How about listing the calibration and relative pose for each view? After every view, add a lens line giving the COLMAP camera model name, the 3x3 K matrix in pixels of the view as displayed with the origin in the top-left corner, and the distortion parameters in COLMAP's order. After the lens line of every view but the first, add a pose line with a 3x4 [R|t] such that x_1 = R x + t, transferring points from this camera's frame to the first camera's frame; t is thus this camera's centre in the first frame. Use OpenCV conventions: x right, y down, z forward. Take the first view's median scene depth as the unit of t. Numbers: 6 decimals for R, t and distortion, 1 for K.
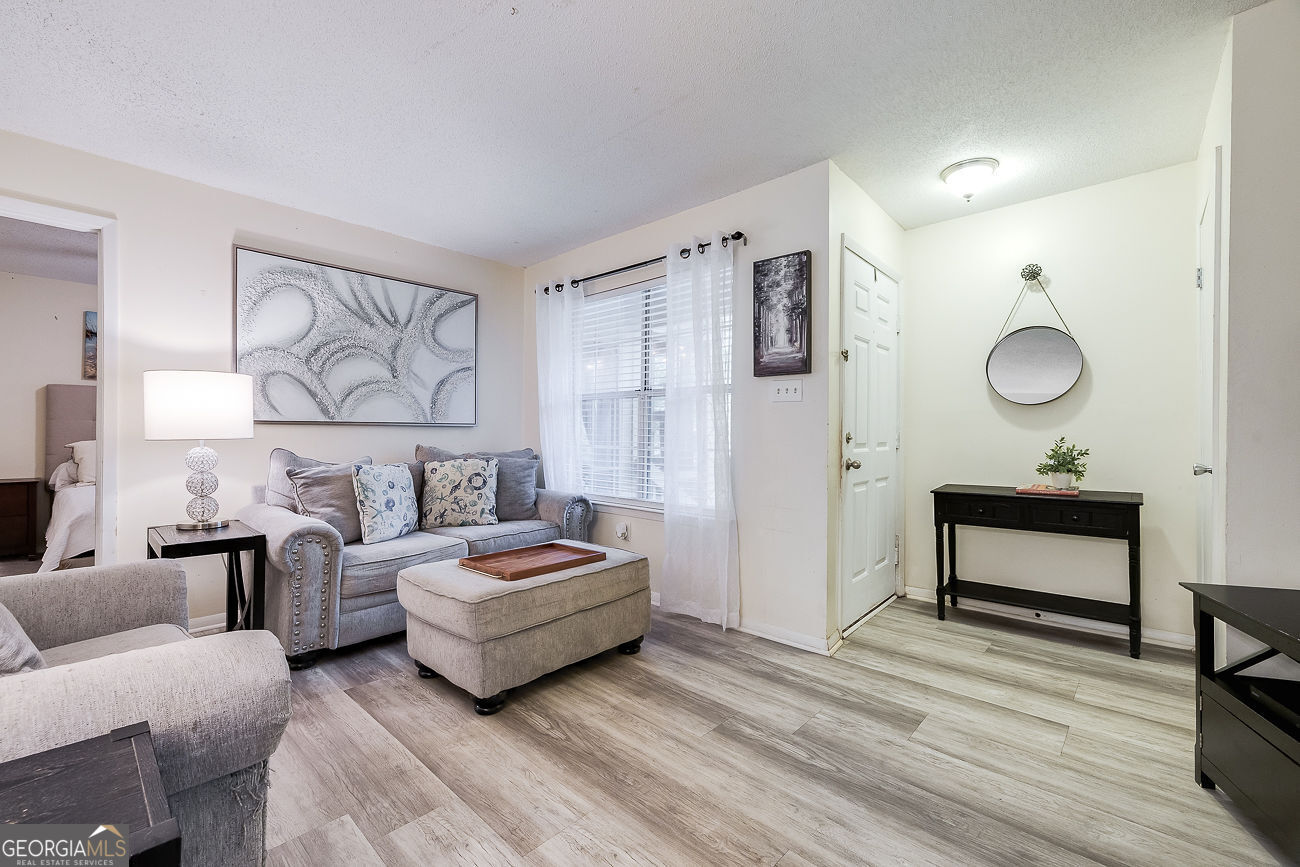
lens RADIAL K [[540.5, 0, 641.8], [0, 540.5, 449.6], [0, 0, 1]] dist [-0.001113, -0.000056]
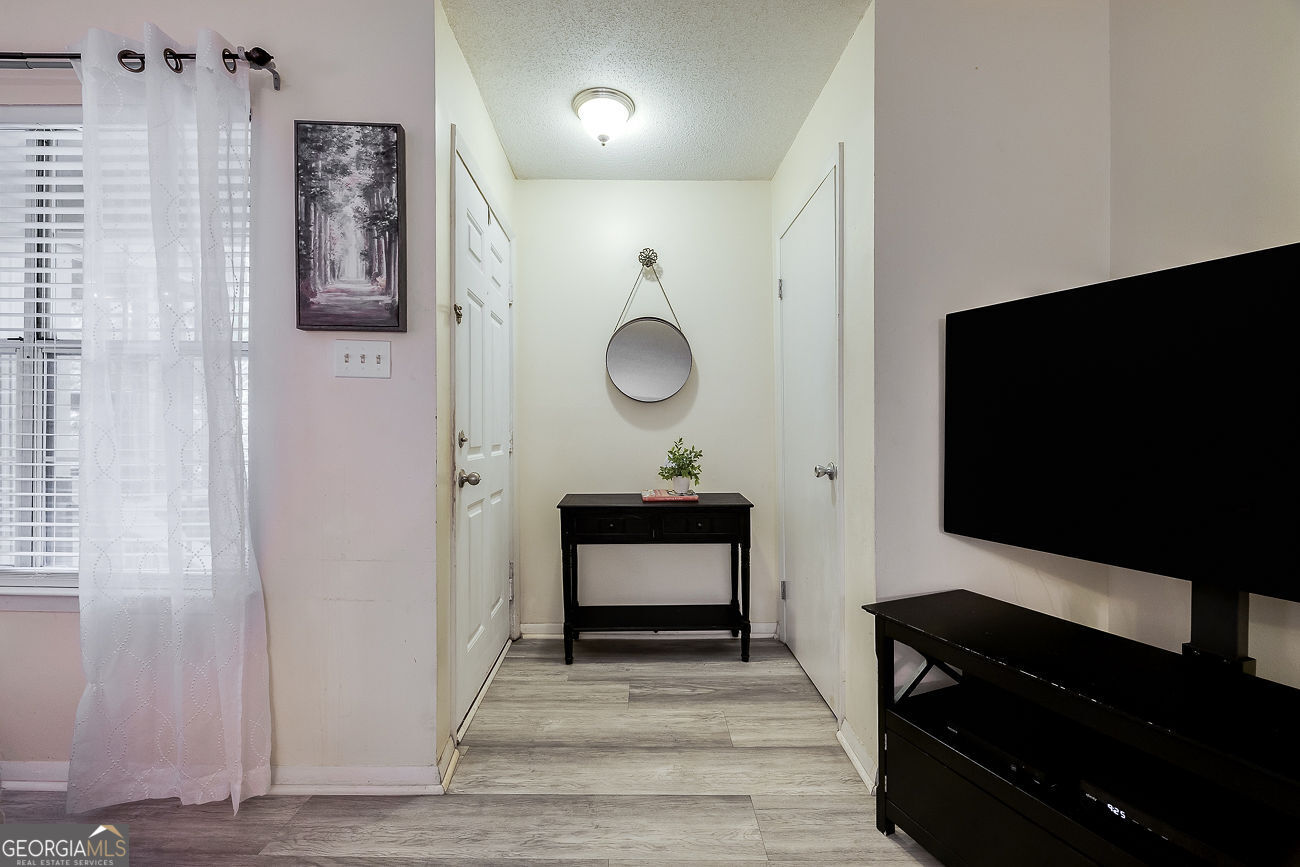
lens RADIAL K [[553.0, 0, 644.0], [0, 553.0, 440.9], [0, 0, 1]] dist [-0.000760, 0.000238]
pose [[0.727318, -0.004498, 0.686286, 0.077771], [0.015314, 0.999836, -0.009676, -0.009650], [-0.686130, 0.017548, 0.727268, 0.351570]]
